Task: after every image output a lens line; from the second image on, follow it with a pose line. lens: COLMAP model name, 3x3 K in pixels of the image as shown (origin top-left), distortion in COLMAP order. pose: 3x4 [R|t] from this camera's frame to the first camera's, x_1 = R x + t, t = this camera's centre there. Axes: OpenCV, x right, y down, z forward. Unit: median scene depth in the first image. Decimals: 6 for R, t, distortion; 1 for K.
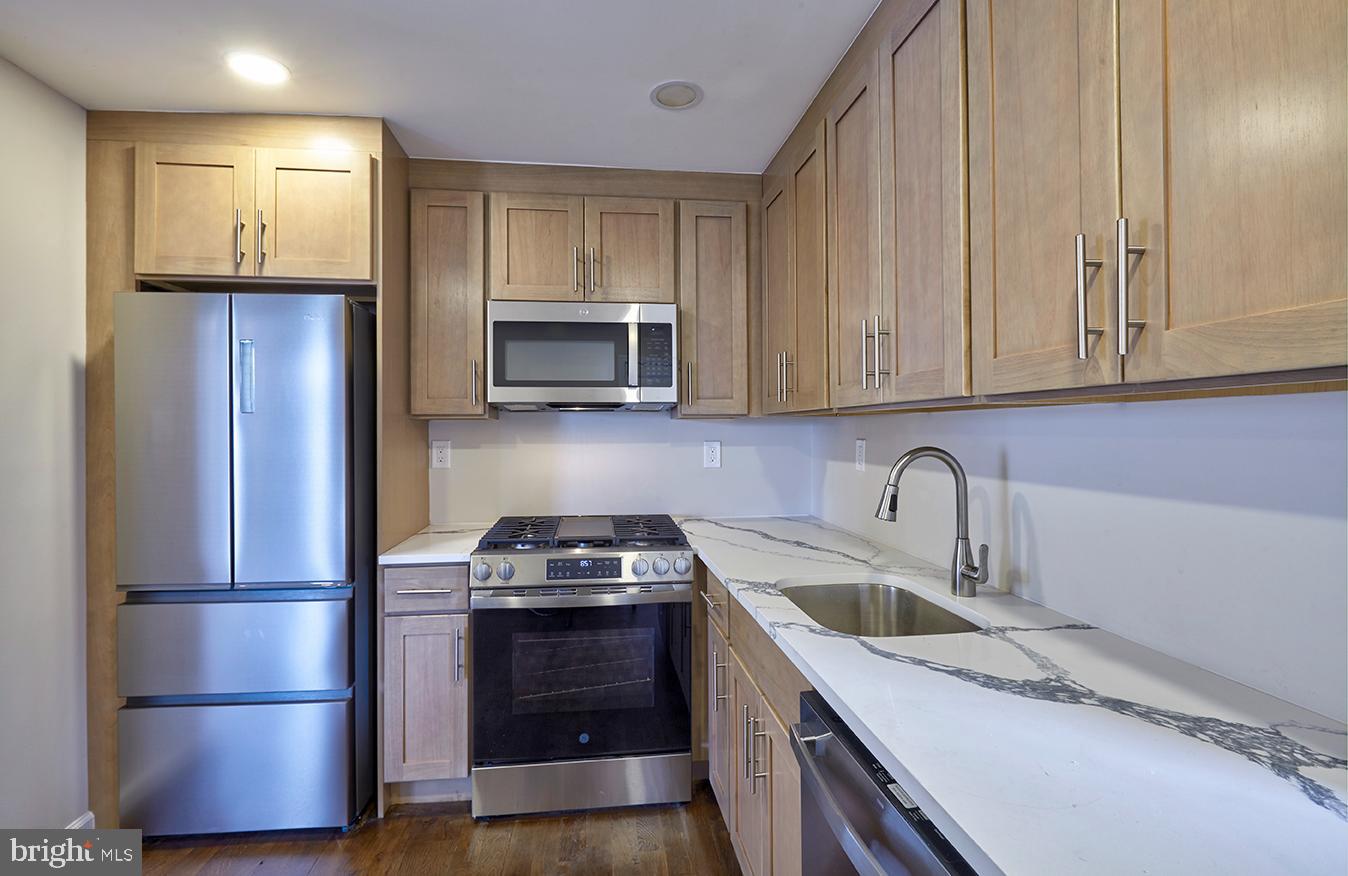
lens RADIAL K [[622.1, 0, 649.3], [0, 622.1, 421.1], [0, 0, 1]] dist [0.000182, -0.000259]
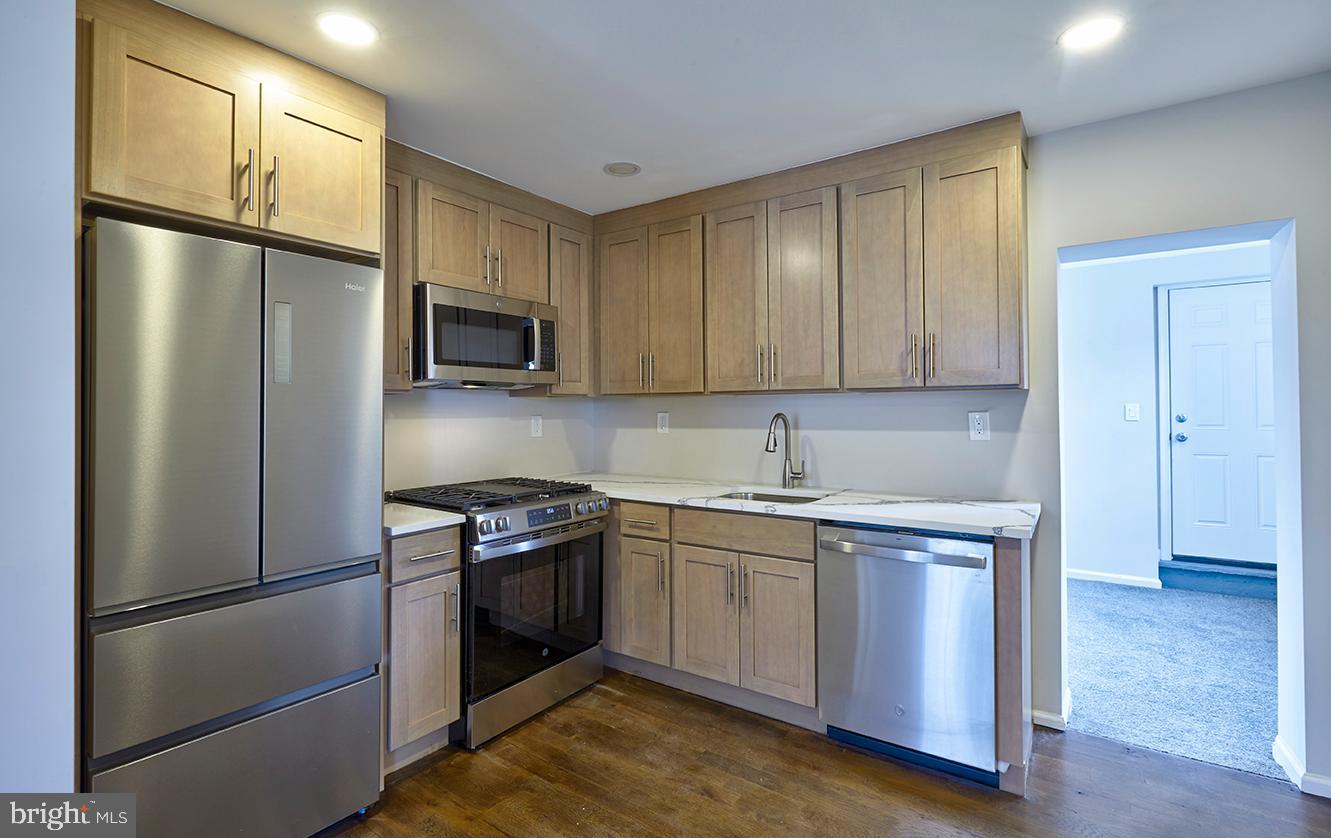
lens RADIAL K [[633.0, 0, 666.5], [0, 633.0, 395.1], [0, 0, 1]] dist [-0.000230, 0.000411]
pose [[0.656801, 0.016527, 0.753882, -0.916443], [-0.006790, 0.999849, -0.016004, 0.013841], [-0.754033, 0.005392, 0.656814, -0.019066]]
